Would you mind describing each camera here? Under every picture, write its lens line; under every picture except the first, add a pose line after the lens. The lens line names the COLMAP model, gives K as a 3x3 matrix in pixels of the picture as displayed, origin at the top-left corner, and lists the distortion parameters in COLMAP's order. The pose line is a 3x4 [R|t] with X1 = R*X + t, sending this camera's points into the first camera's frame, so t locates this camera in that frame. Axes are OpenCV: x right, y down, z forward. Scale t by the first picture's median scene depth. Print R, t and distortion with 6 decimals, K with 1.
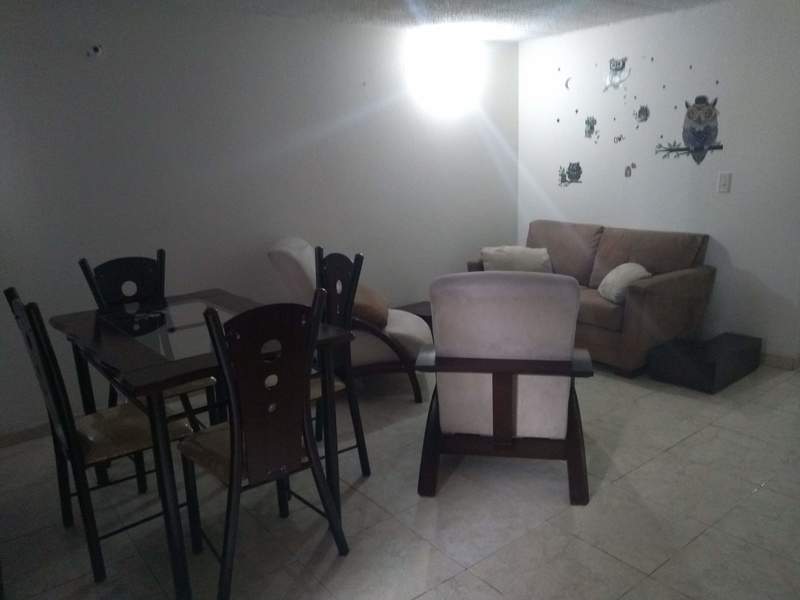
lens RADIAL K [[585.8, 0, 401.3], [0, 585.8, 300.6], [0, 0, 1]] dist [0.007851, 0.004311]
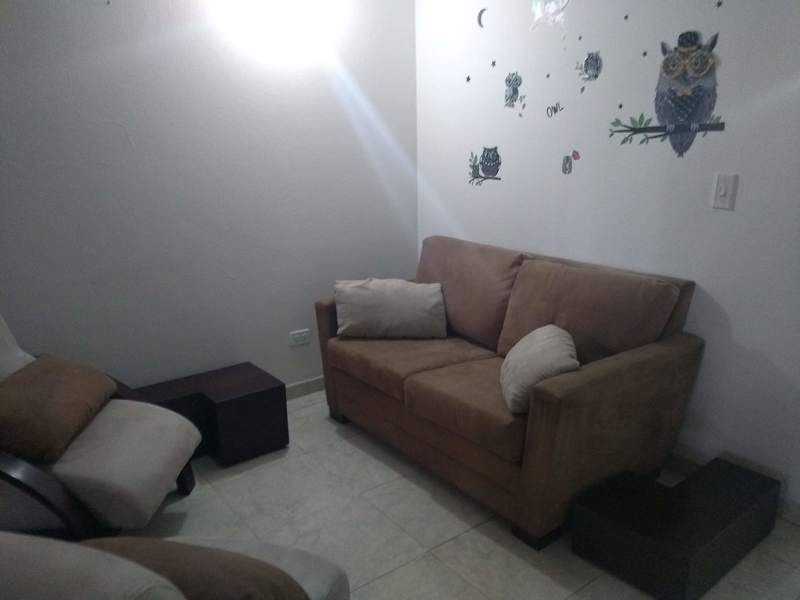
lens RADIAL K [[585.8, 0, 399.2], [0, 585.8, 299.8], [0, 0, 1]] dist [0.007851, 0.004311]
pose [[0.999632, 0.022583, -0.015033, 0.235929], [-0.021984, 0.999001, 0.038905, -0.105301], [0.015896, -0.038560, 0.999130, 0.406924]]
